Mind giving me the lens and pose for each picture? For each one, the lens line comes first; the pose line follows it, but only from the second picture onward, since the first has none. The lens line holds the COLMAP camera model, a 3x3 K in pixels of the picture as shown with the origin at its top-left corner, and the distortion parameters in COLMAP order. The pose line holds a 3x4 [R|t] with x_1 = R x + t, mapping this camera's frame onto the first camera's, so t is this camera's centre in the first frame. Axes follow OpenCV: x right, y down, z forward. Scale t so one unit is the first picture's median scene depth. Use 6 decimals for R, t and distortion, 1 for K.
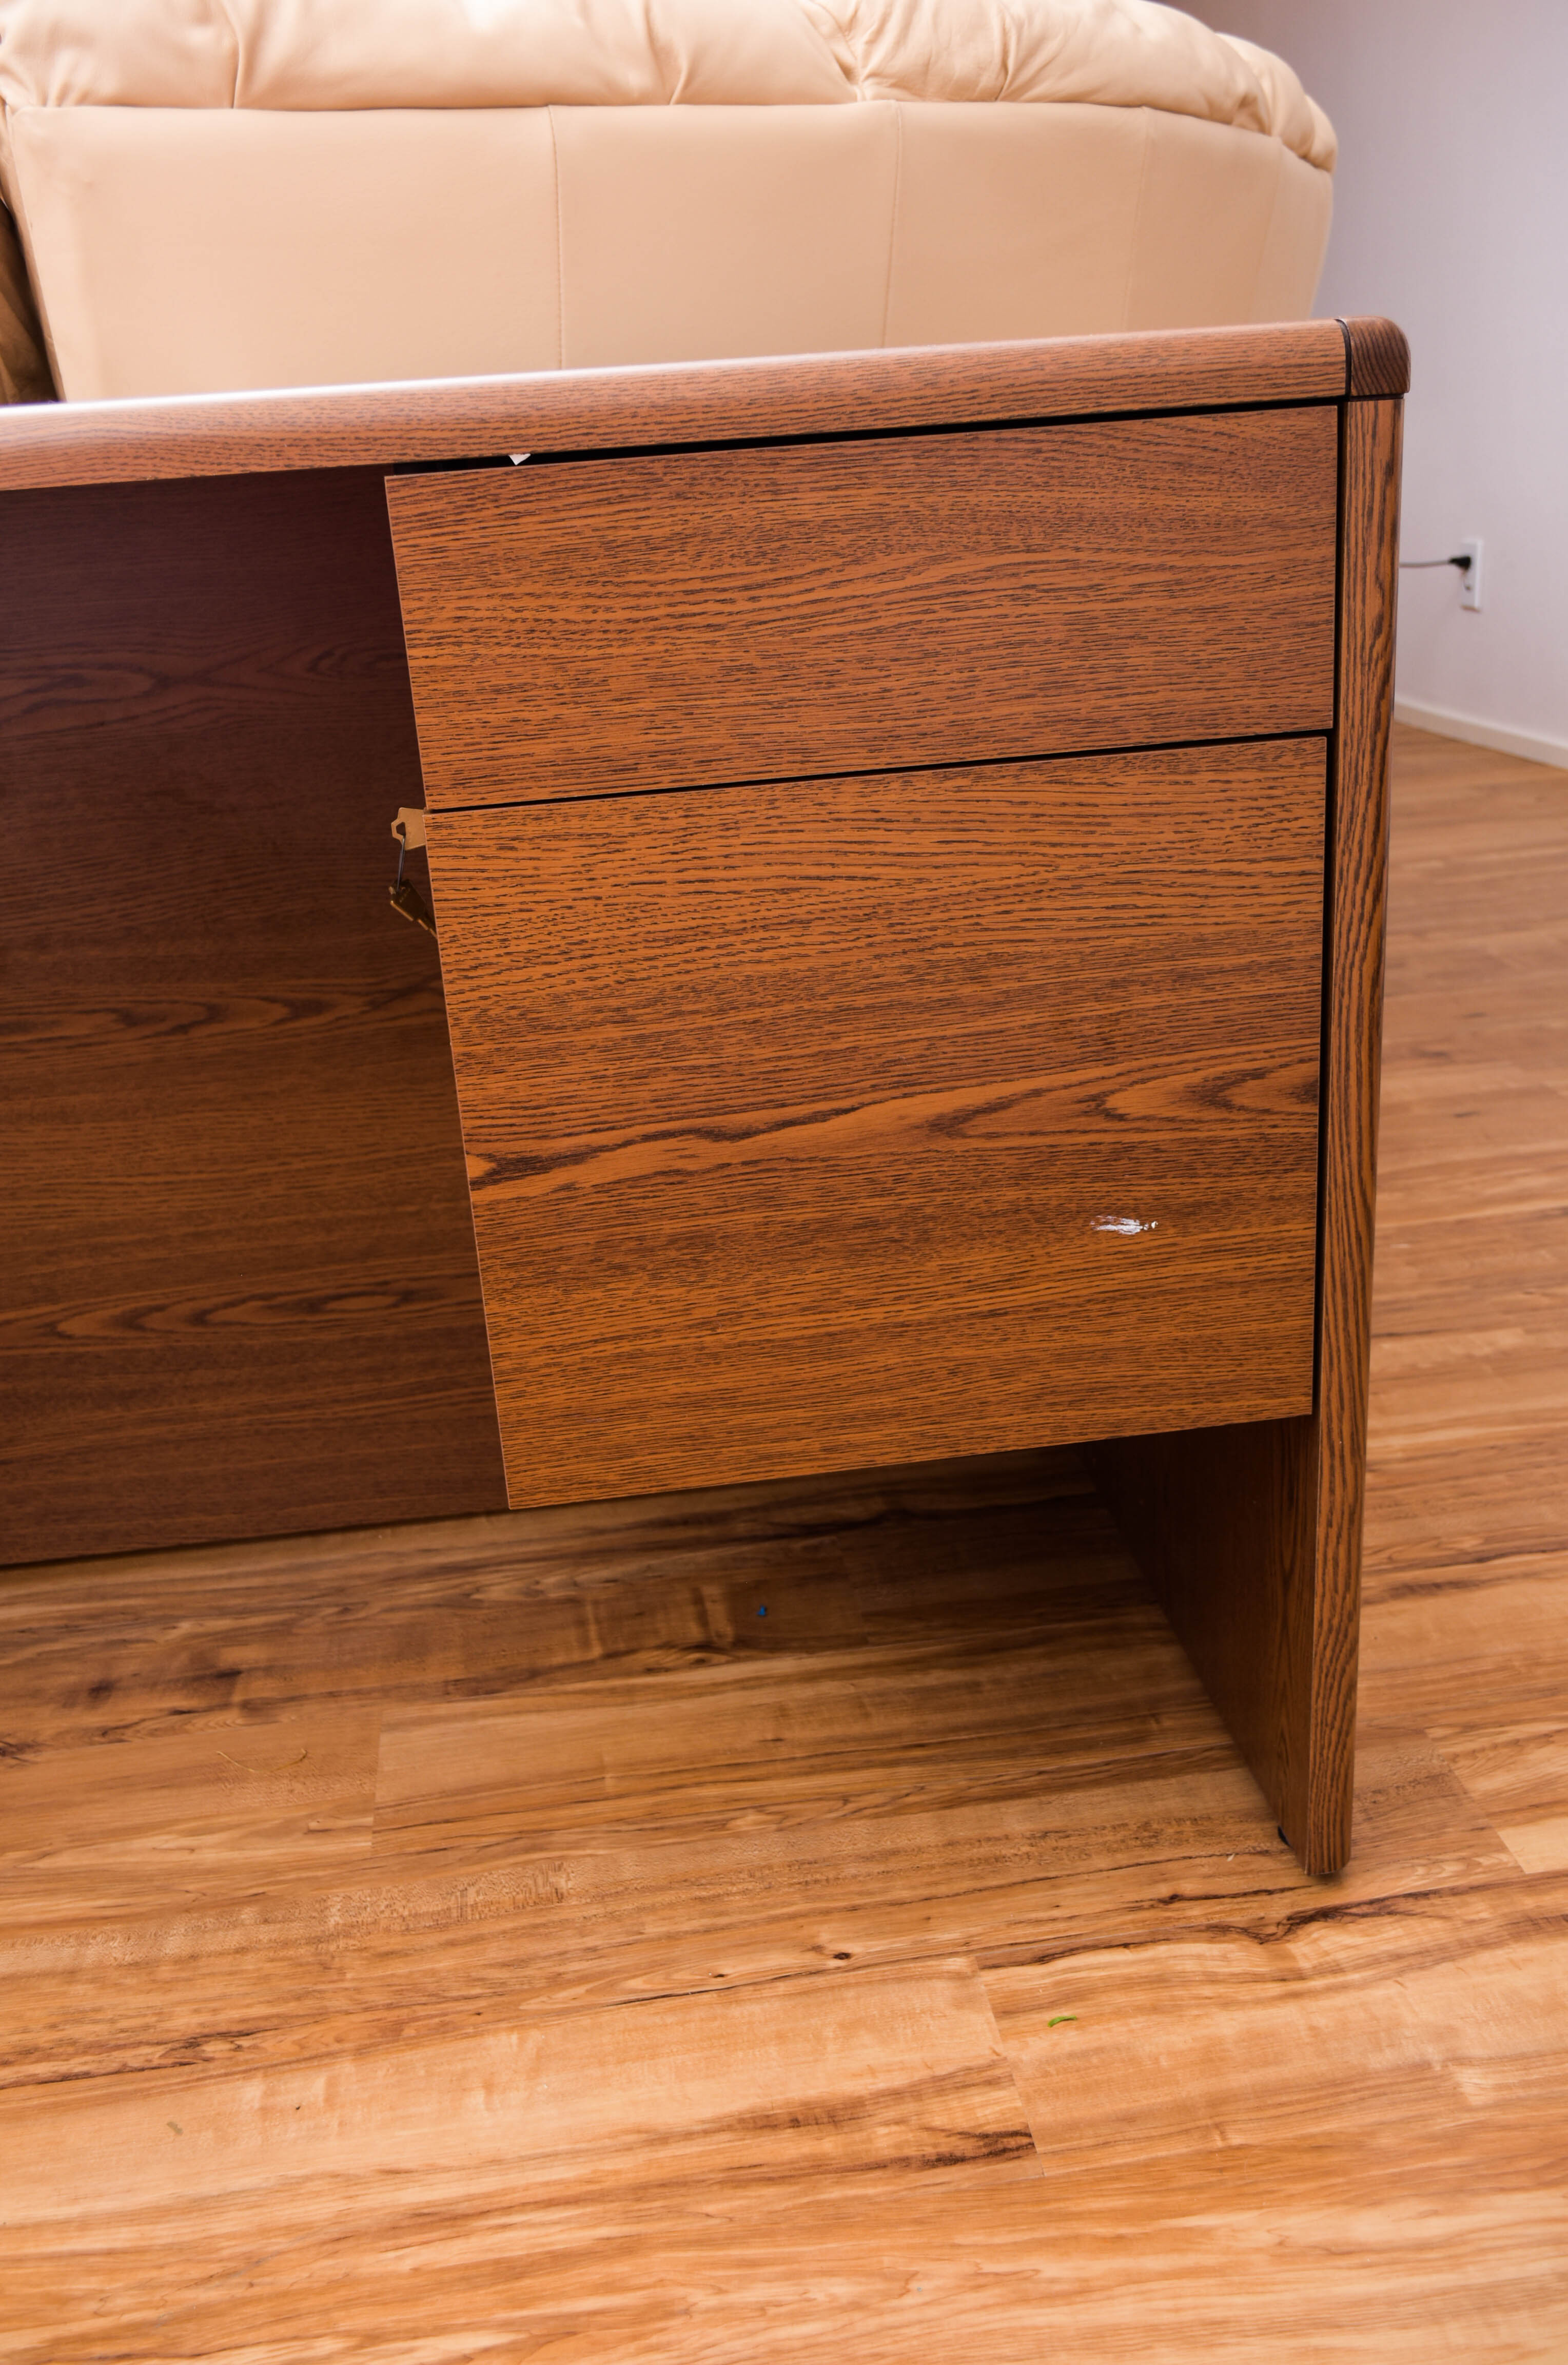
lens RADIAL K [[2112.9, 0, 796.6], [0, 2112.9, 1177.5], [0, 0, 1]] dist [-0.013745, 0.000160]
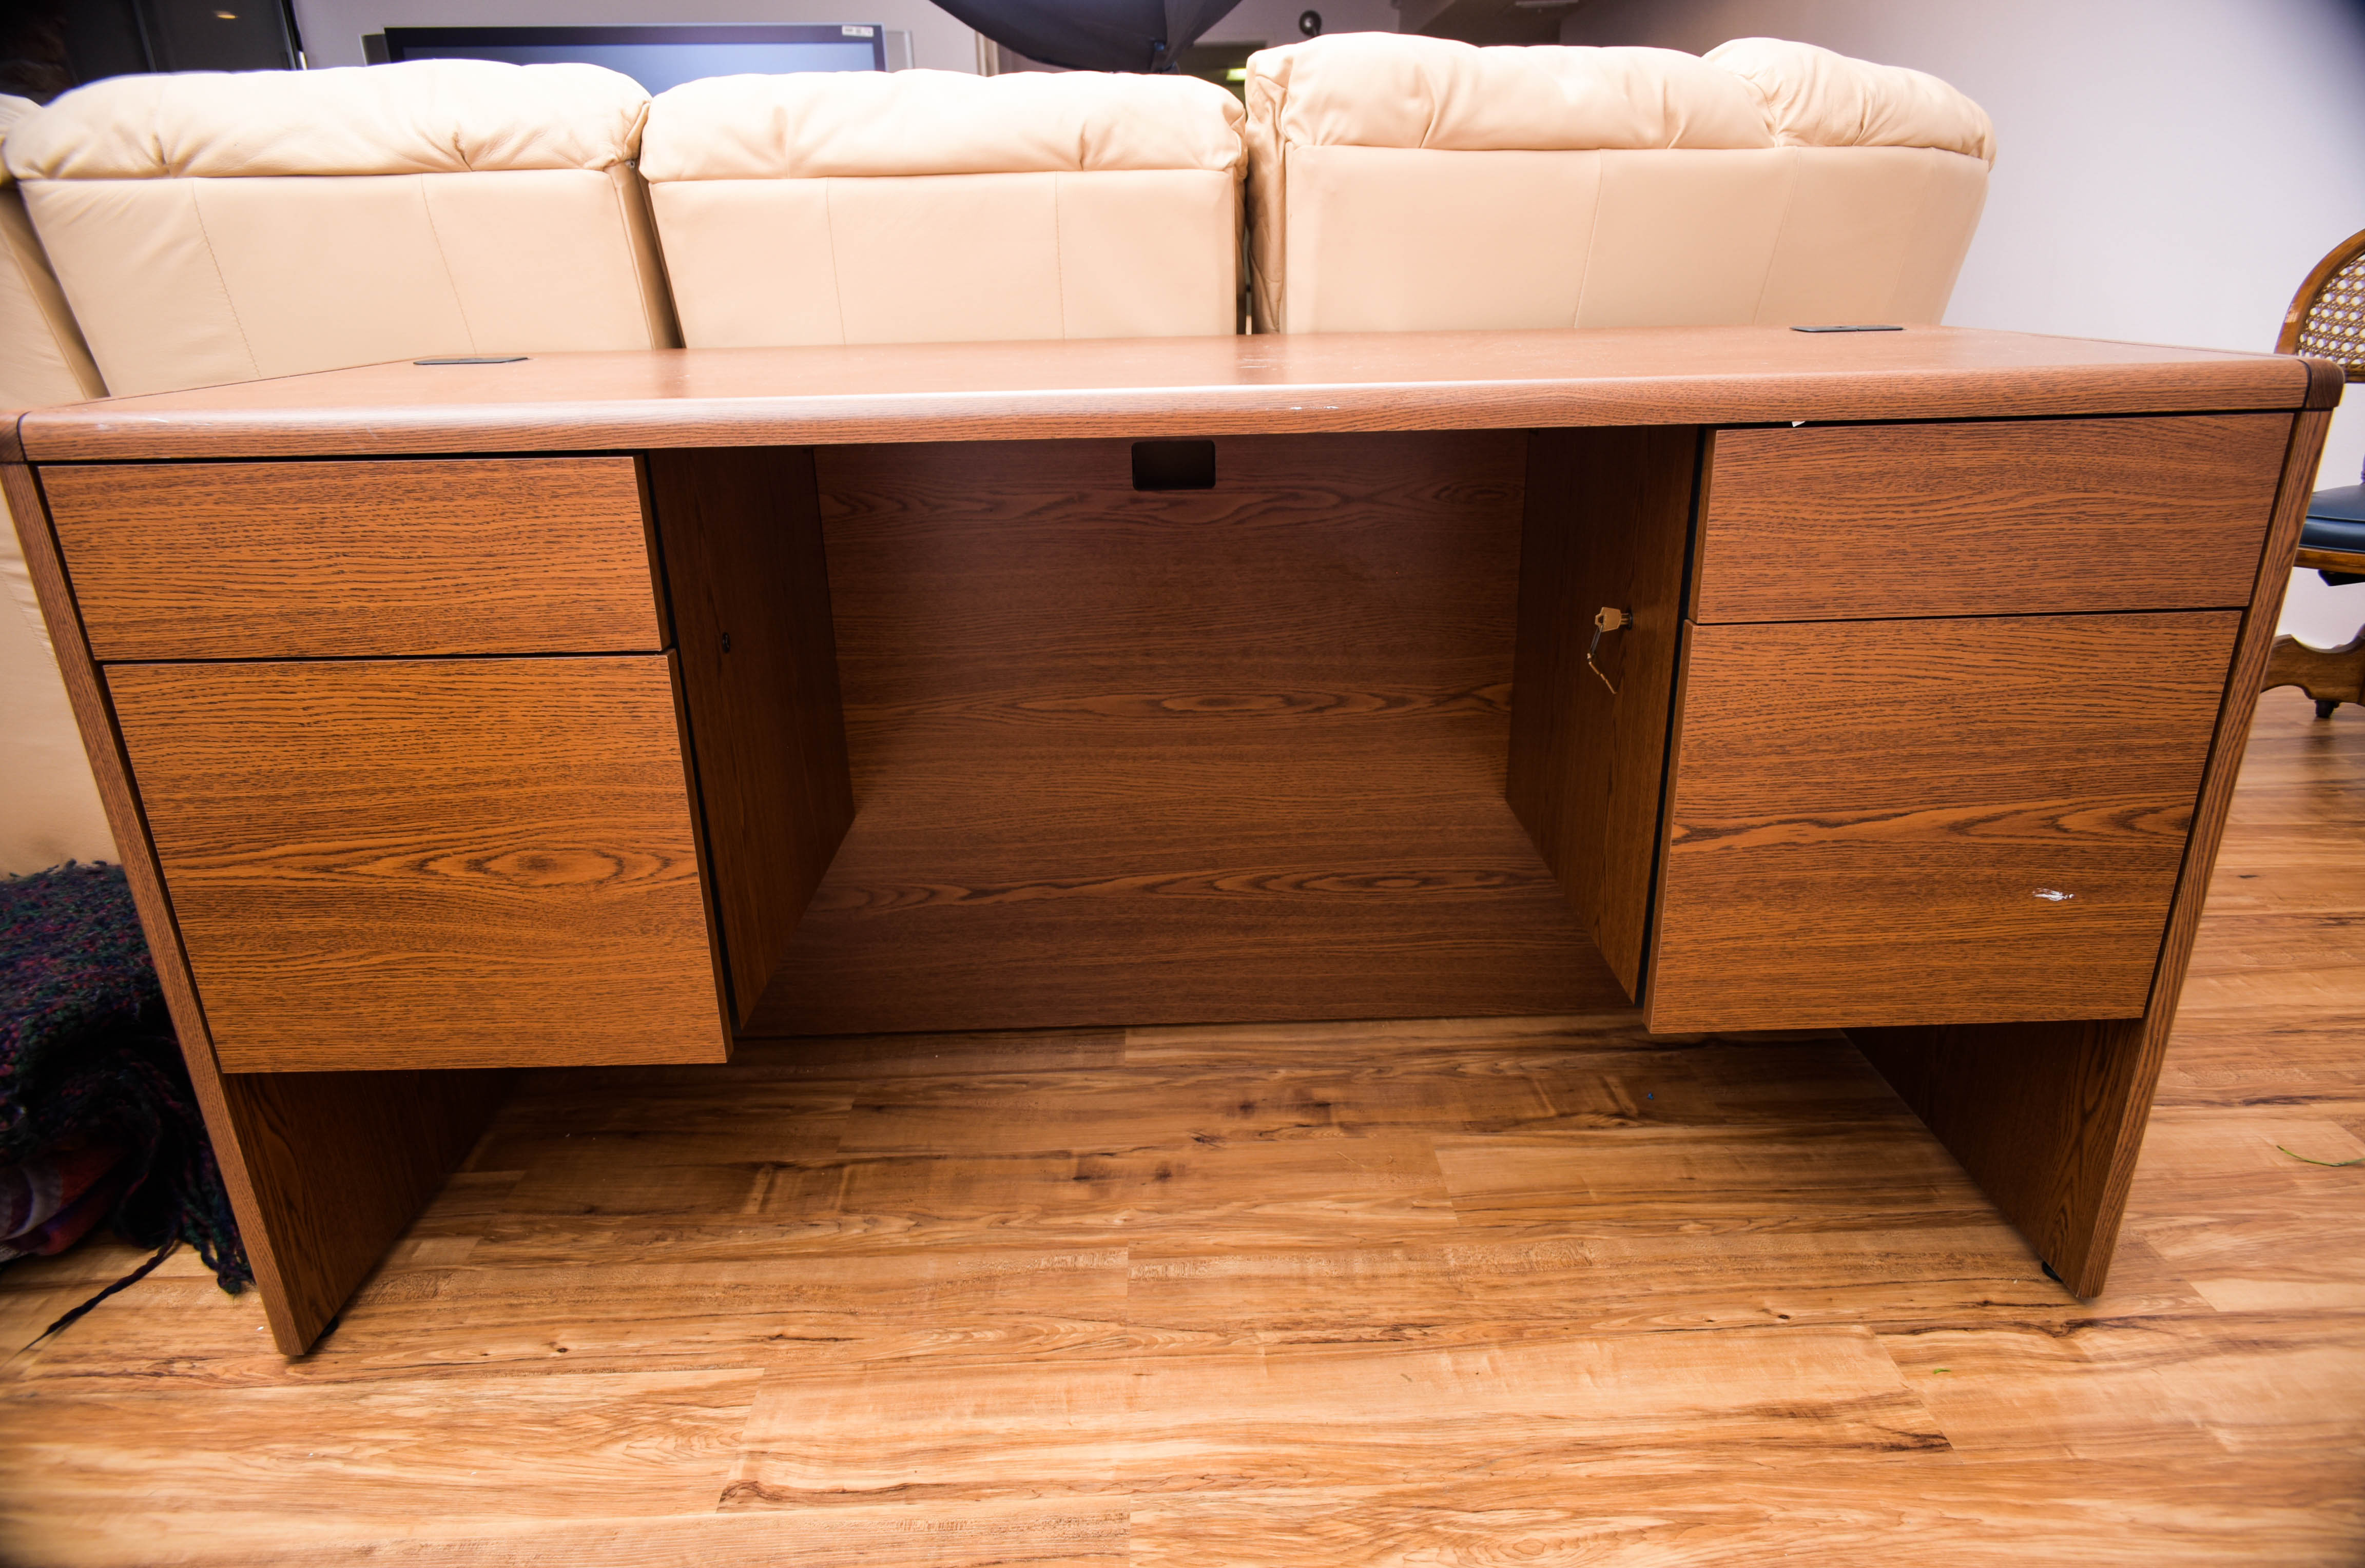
lens RADIAL K [[1421.9, 0, 1189.1], [0, 1421.9, 800.8], [0, 0, 1]] dist [-0.002963, 0.002290]
pose [[0.993611, 0.076536, -0.082945, -0.373478], [-0.074877, 0.996929, 0.022927, -0.022240], [0.084445, -0.016570, 0.996290, -0.134031]]
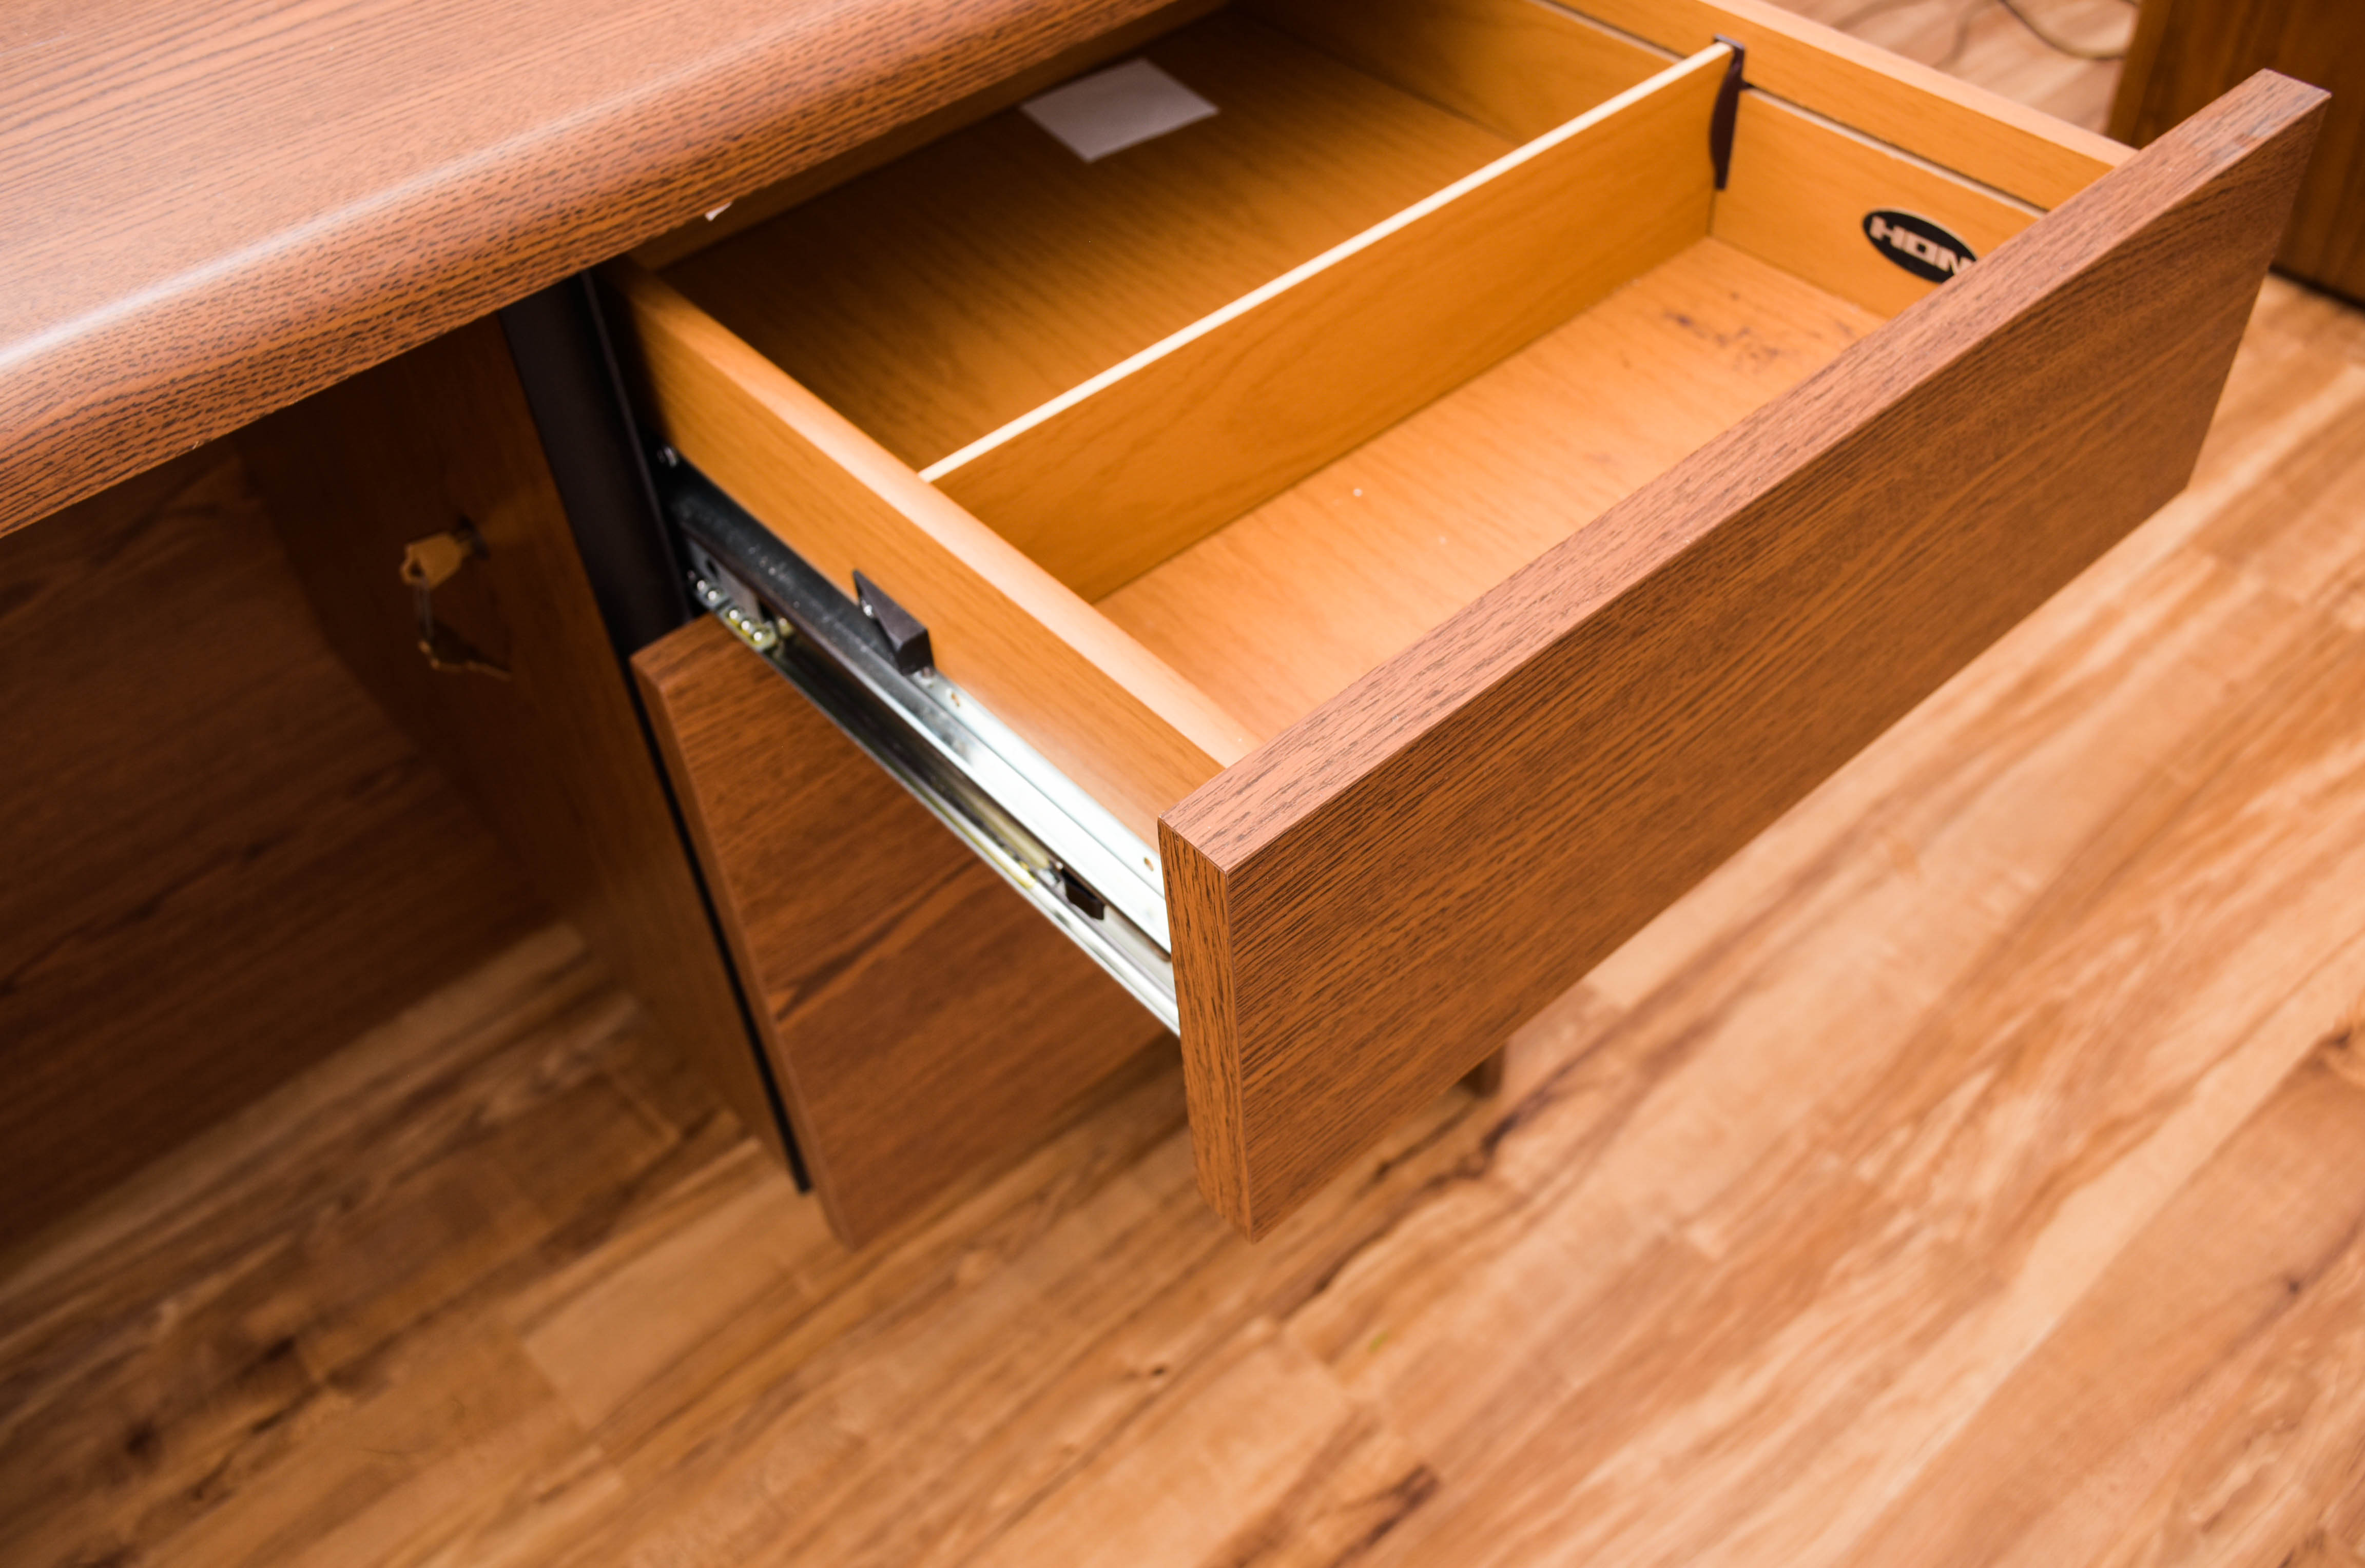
lens RADIAL K [[2066.4, 0, 1193.0], [0, 2066.4, 805.6], [0, 0, 1]] dist [-0.015605, -0.007085]
pose [[0.832196, -0.393189, 0.390964, -0.250463], [0.192500, 0.866114, 0.461292, -0.337134], [-0.519994, -0.308625, 0.796465, 0.261640]]
